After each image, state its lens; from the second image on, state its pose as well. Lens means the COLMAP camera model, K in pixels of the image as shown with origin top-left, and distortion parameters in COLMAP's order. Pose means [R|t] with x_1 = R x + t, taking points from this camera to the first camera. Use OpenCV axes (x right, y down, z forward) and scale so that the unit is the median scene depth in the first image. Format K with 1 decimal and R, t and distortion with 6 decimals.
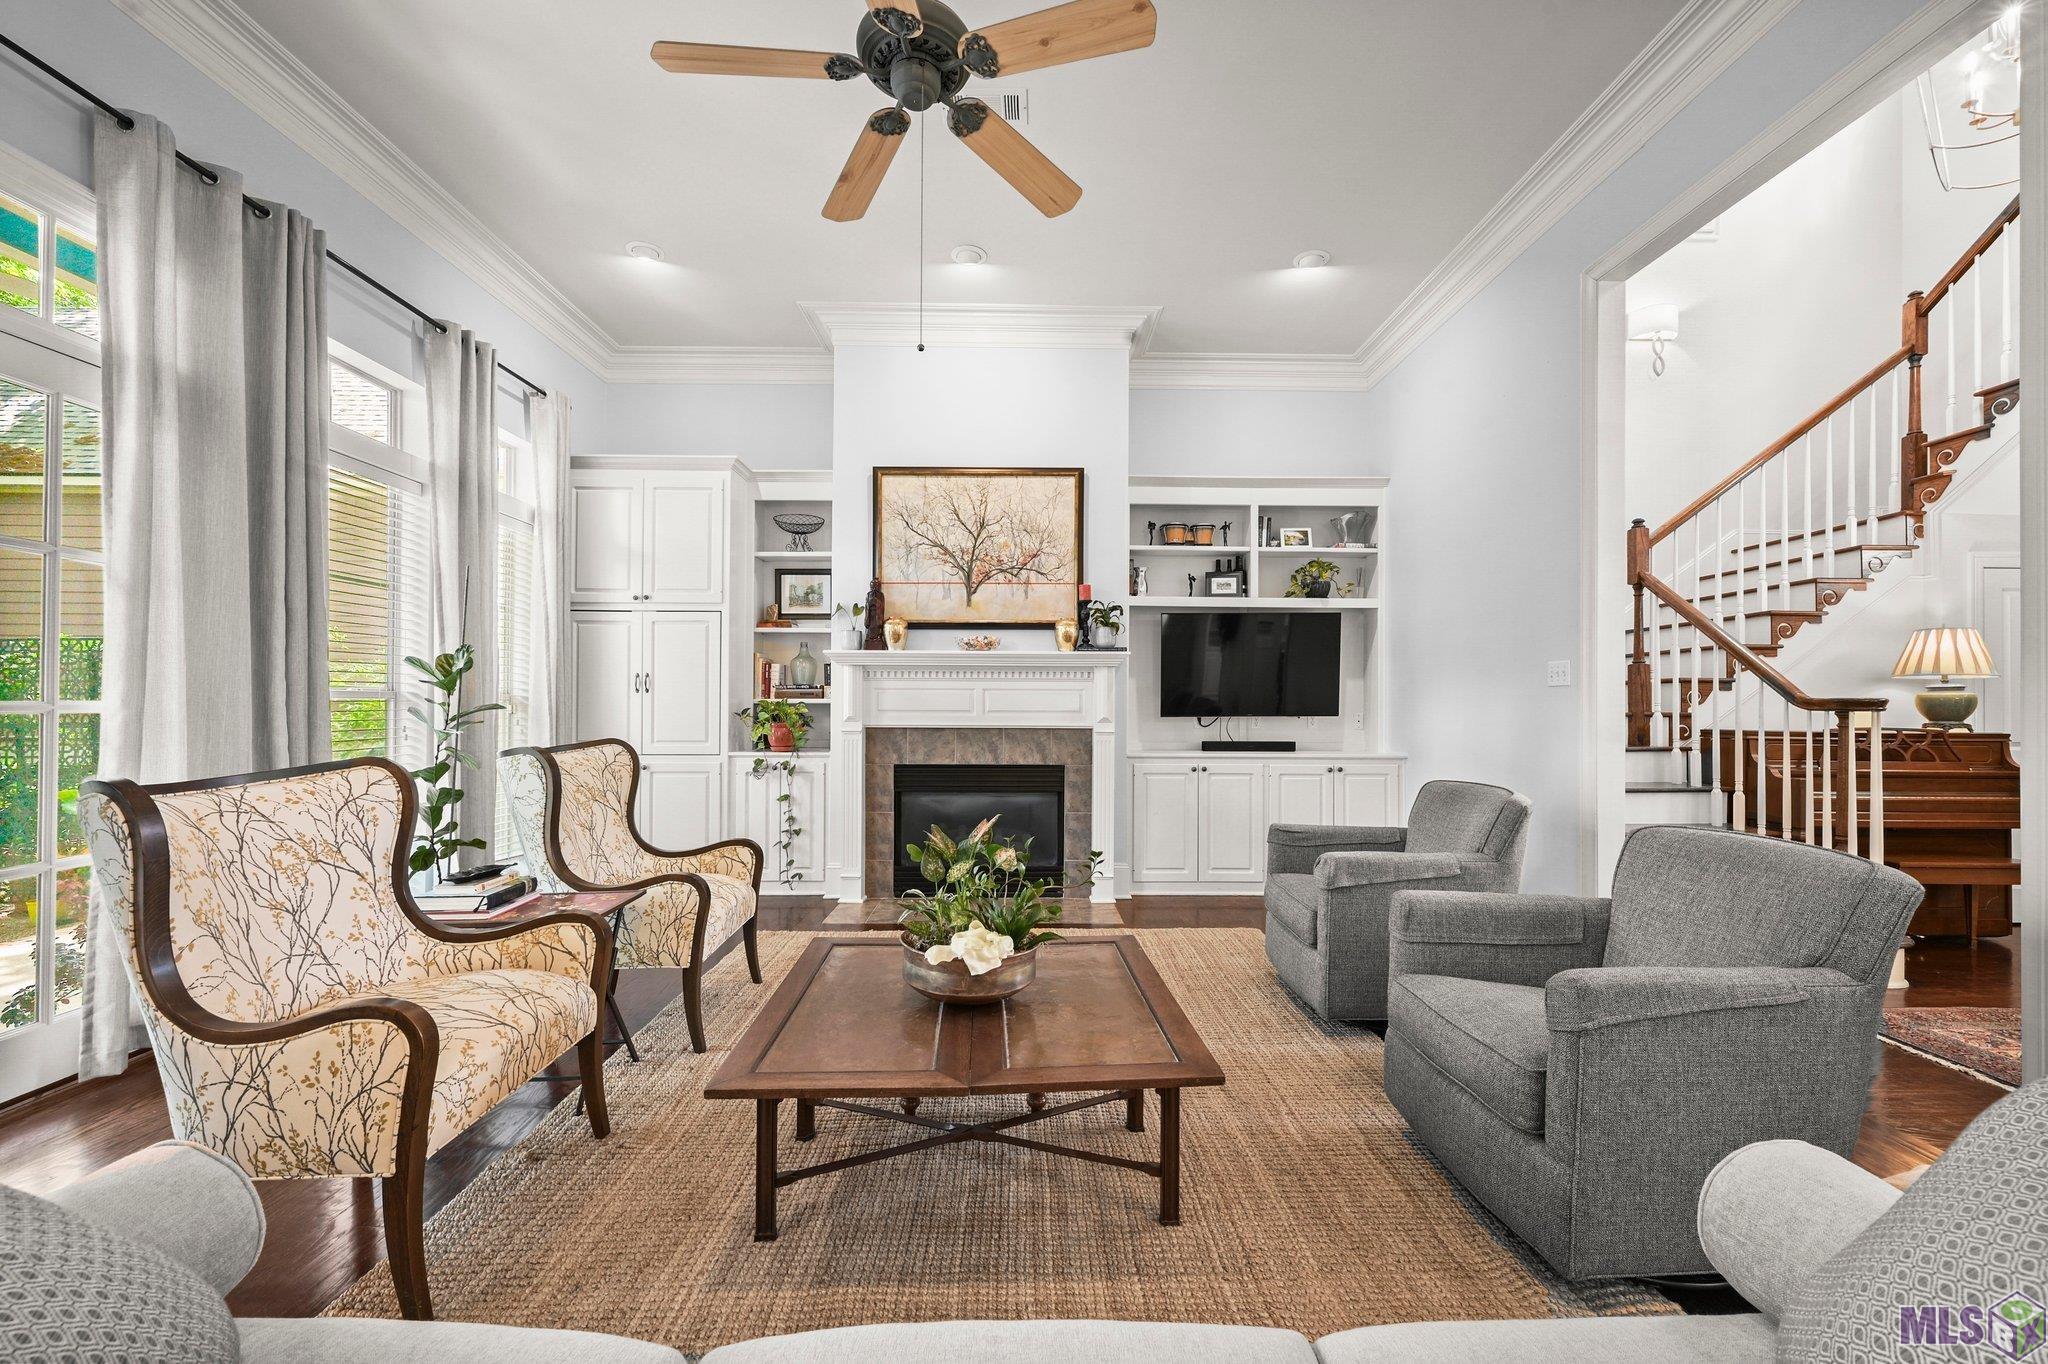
lens RADIAL K [[816.4, 0, 1035.4], [0, 816.4, 697.7], [0, 0, 1]] dist [0.000996, -0.001768]
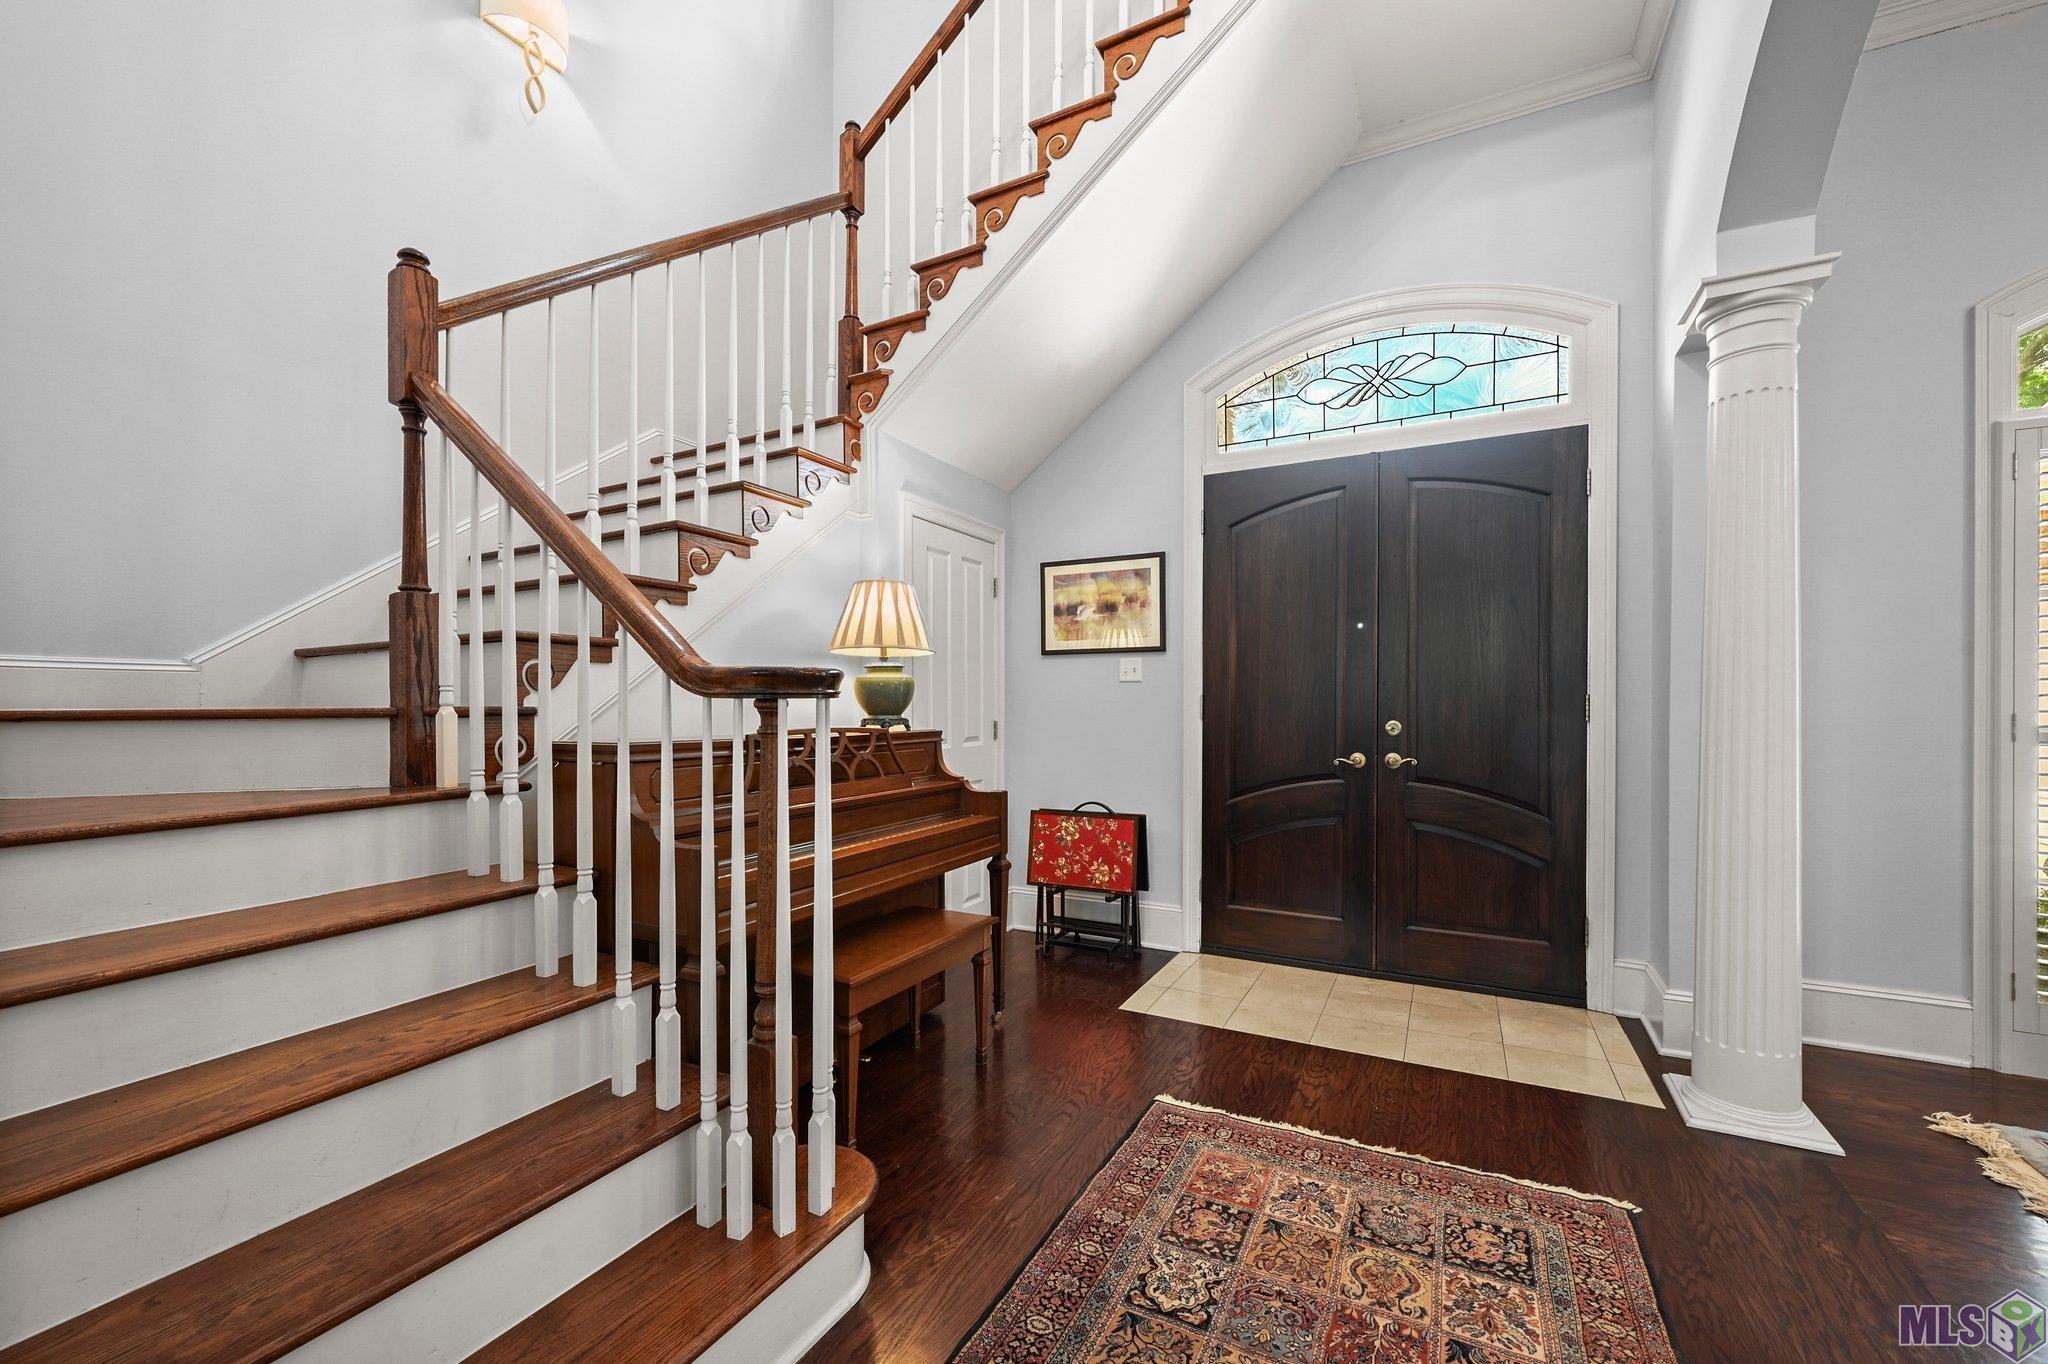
lens RADIAL K [[816.4, 0, 1026.9], [0, 816.4, 702.5], [0, 0, 1]] dist [0.000996, -0.001768]
pose [[0.487965, -0.000004, 0.872863, 0.533779], [0.000186, 1.000000, -0.000100, 0.017150], [-0.872863, 0.000211, 0.487965, 0.521797]]
